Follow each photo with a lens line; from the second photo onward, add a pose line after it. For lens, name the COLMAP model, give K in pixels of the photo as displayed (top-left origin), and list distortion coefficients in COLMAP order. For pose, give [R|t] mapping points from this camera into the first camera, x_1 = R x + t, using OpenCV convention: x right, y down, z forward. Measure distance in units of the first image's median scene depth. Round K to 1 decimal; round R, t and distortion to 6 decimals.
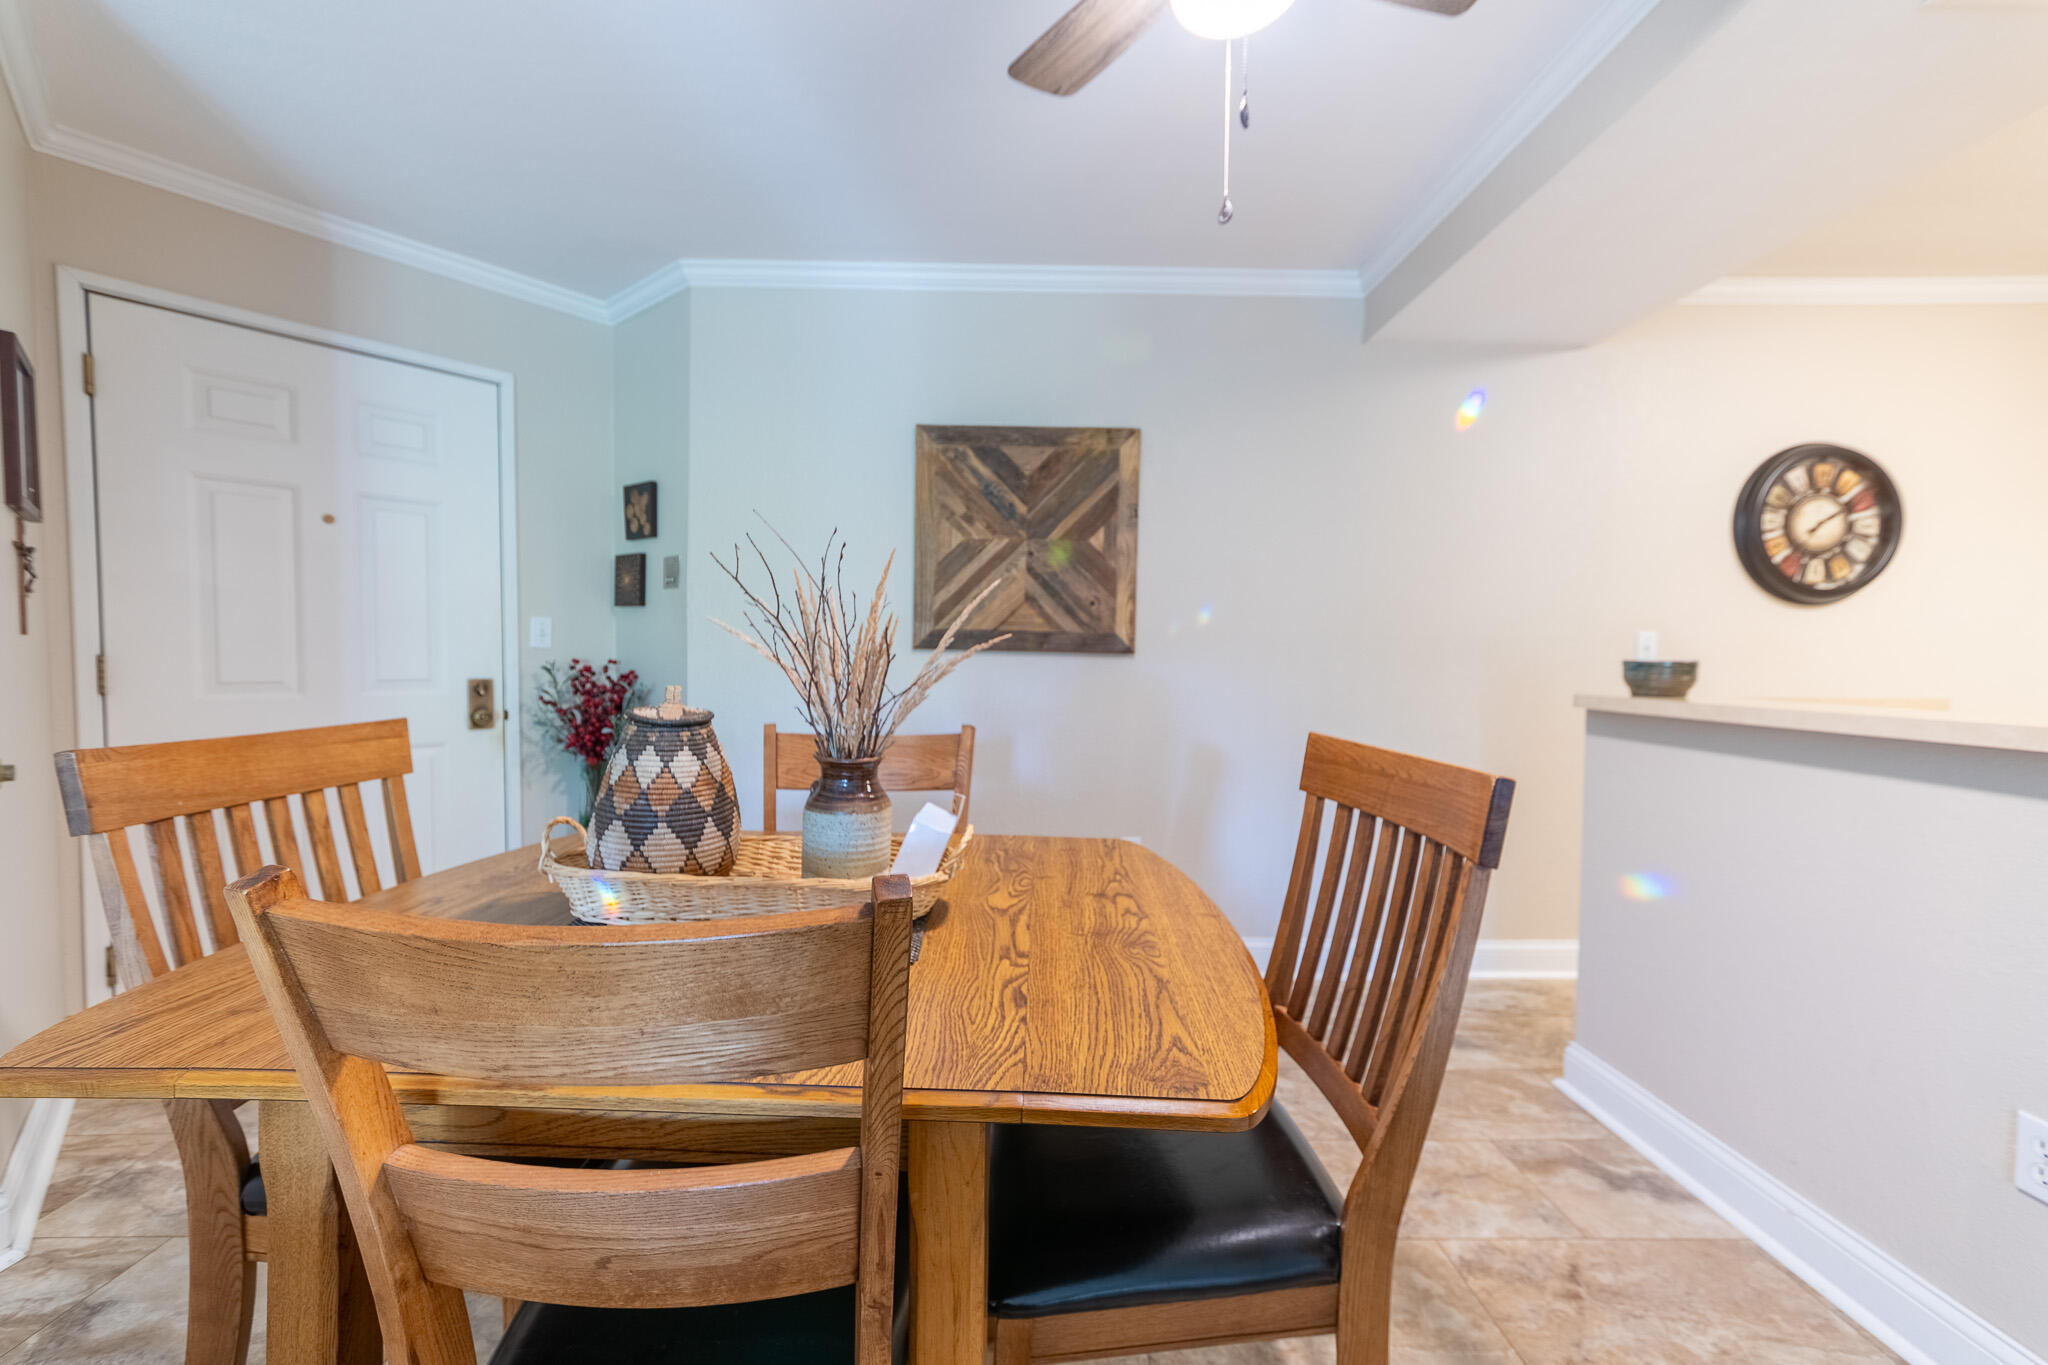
lens RADIAL K [[757.9, 0, 1015.2], [0, 757.9, 680.4], [0, 0, 1]] dist [0.003769, 0.000122]
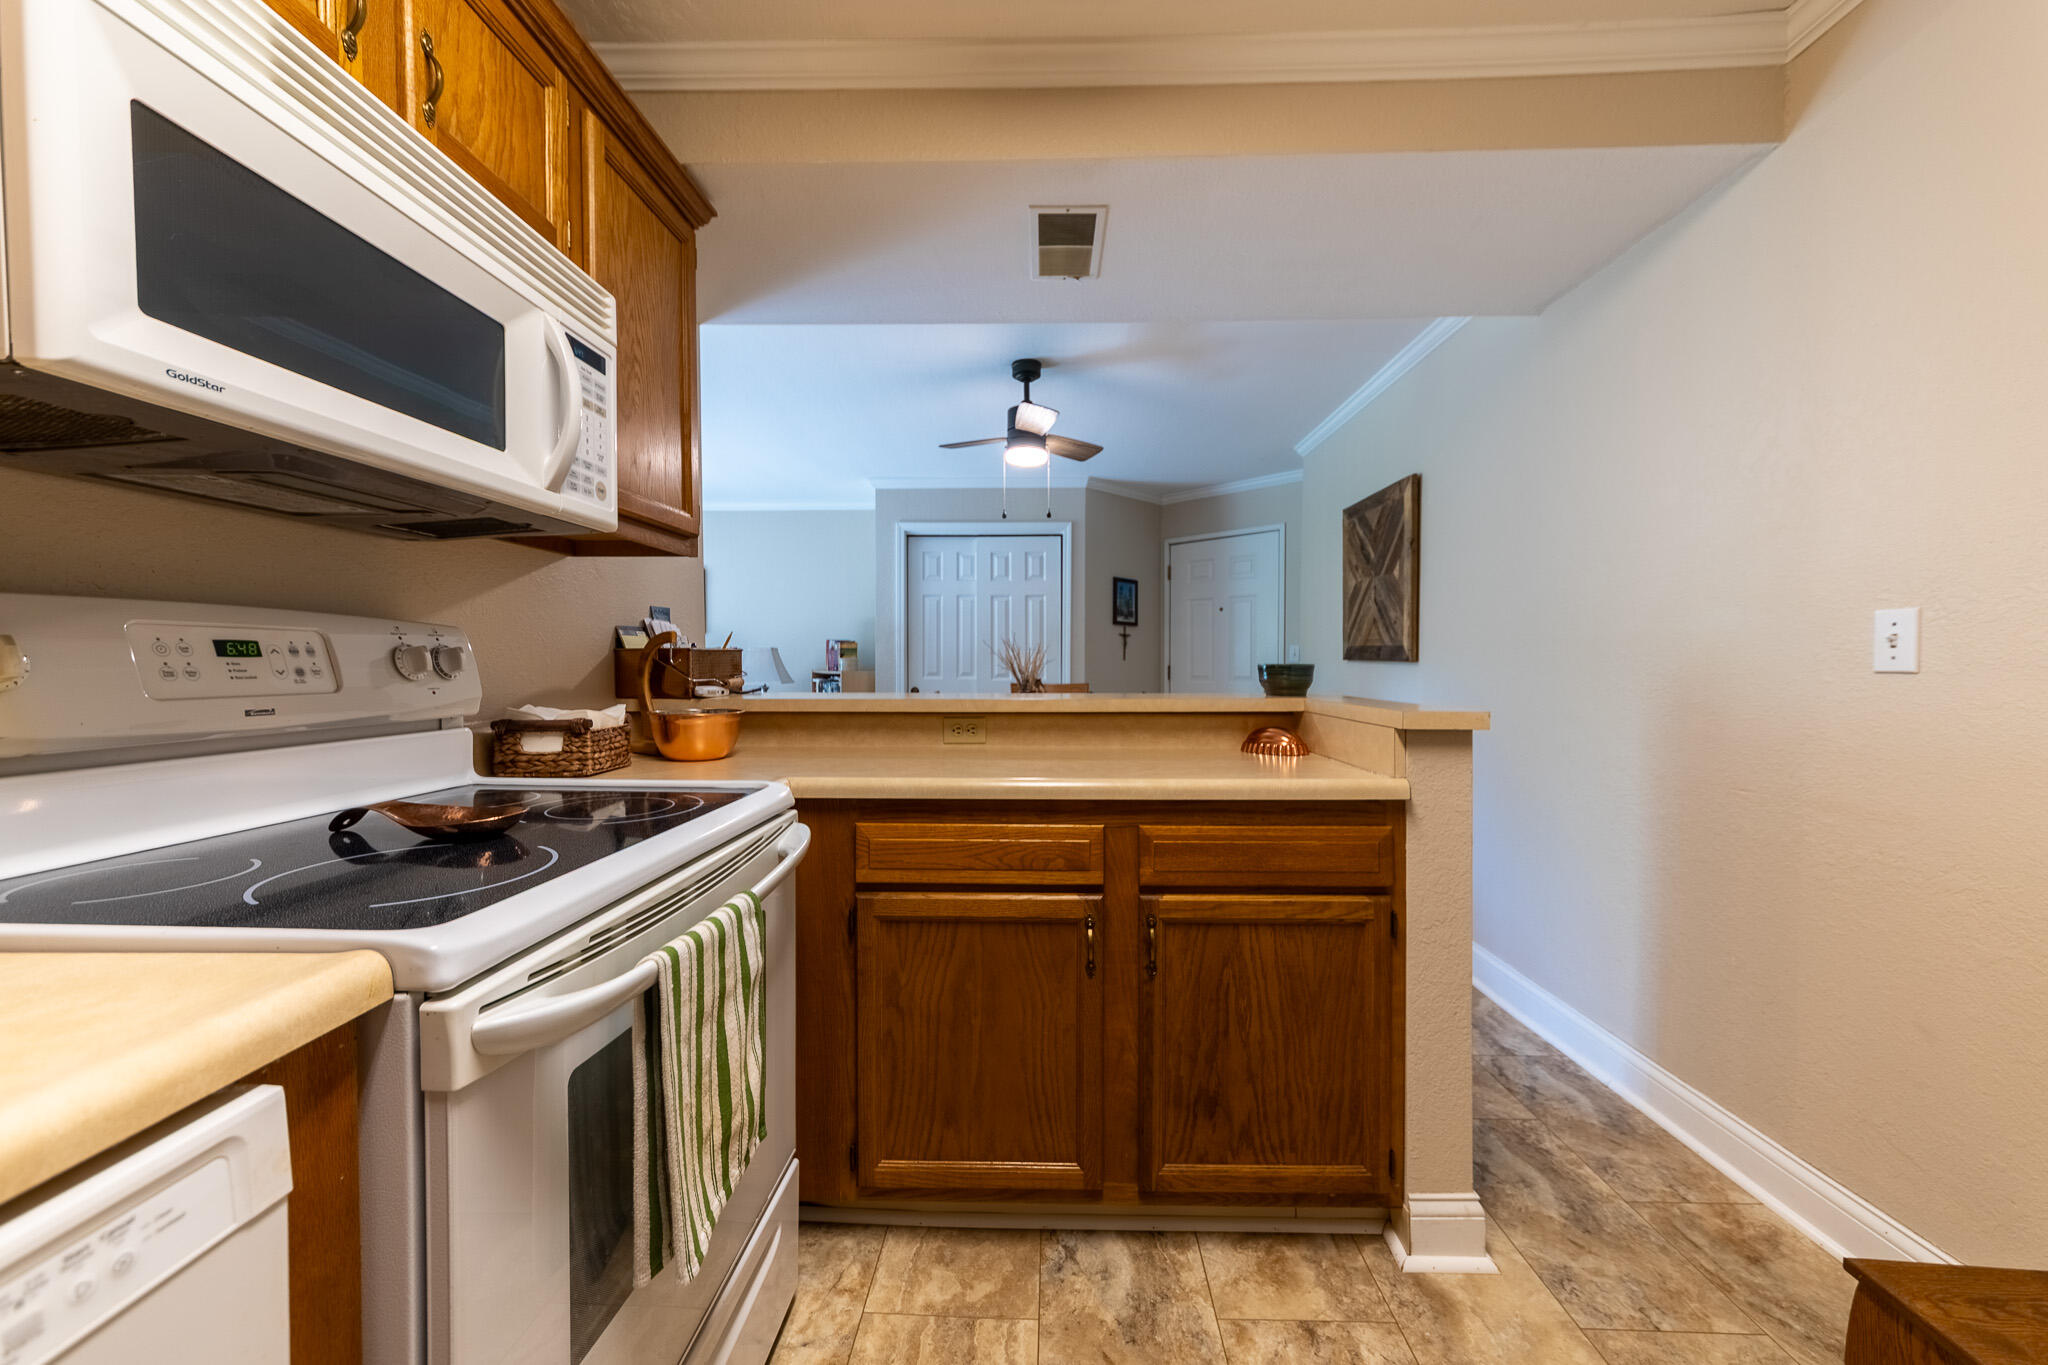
lens RADIAL K [[759.8, 0, 1024.3], [0, 759.8, 684.1], [0, 0, 1]] dist [-0.000187, -0.000172]
pose [[-0.042127, 0.019834, -0.998915, 1.386945], [-0.034050, 0.999194, 0.021276, -0.004672], [0.998532, 0.034910, -0.041417, 0.445077]]
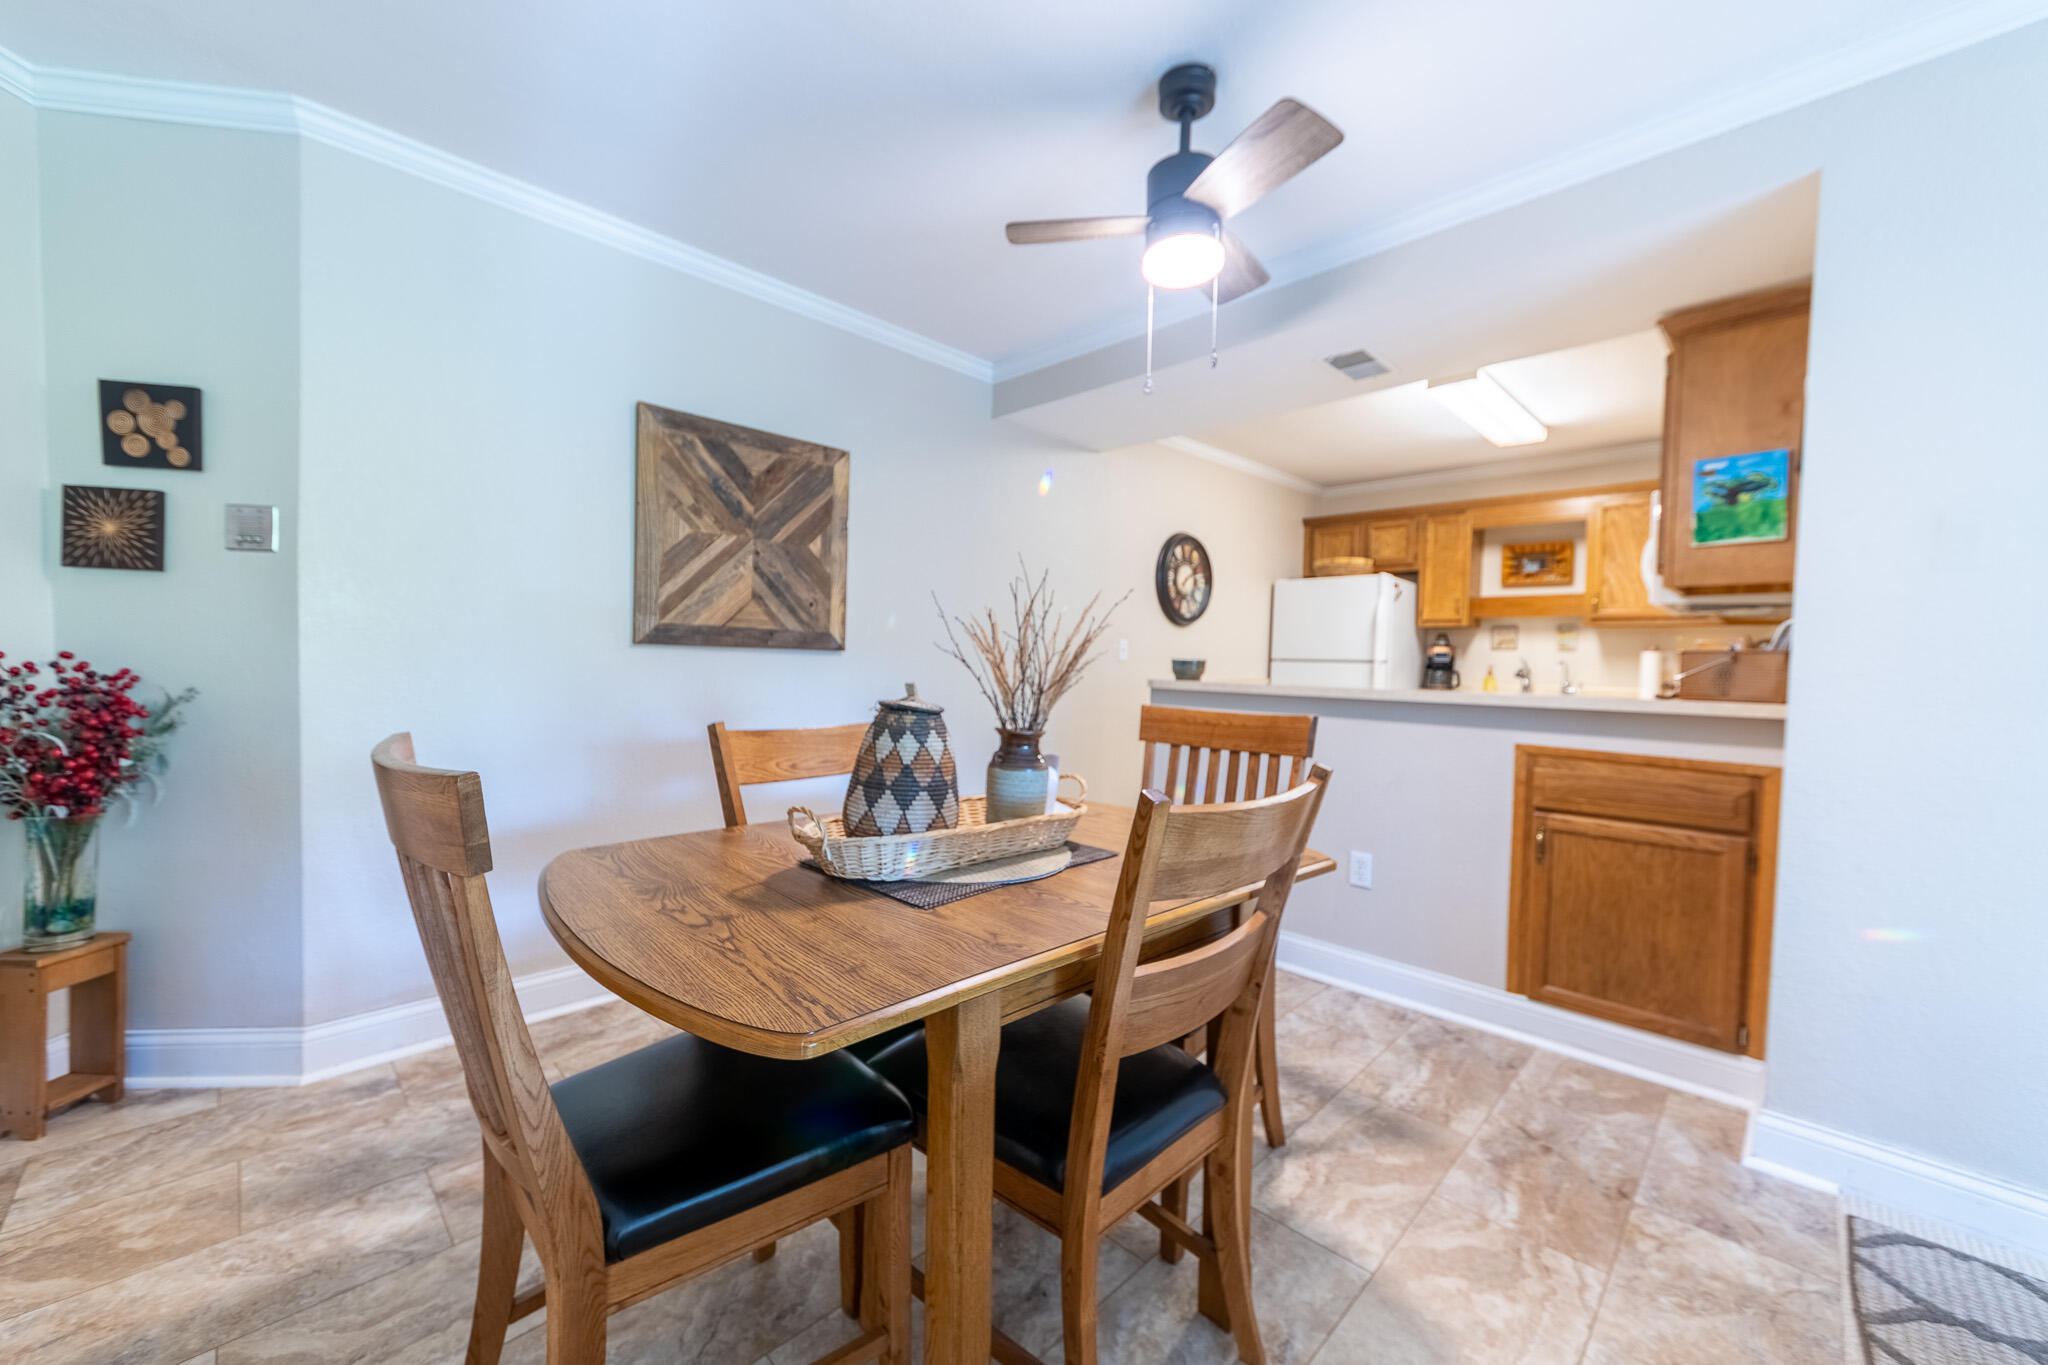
lens RADIAL K [[778.4, 0, 1017.7], [0, 778.4, 684.4], [0, 0, 1]] dist [0.000458, 0.000034]
pose [[0.715076, -0.020754, 0.698739, -0.468889], [0.011824, 0.999775, 0.017595, -0.003329], [-0.698947, -0.004320, 0.715160, -0.003310]]
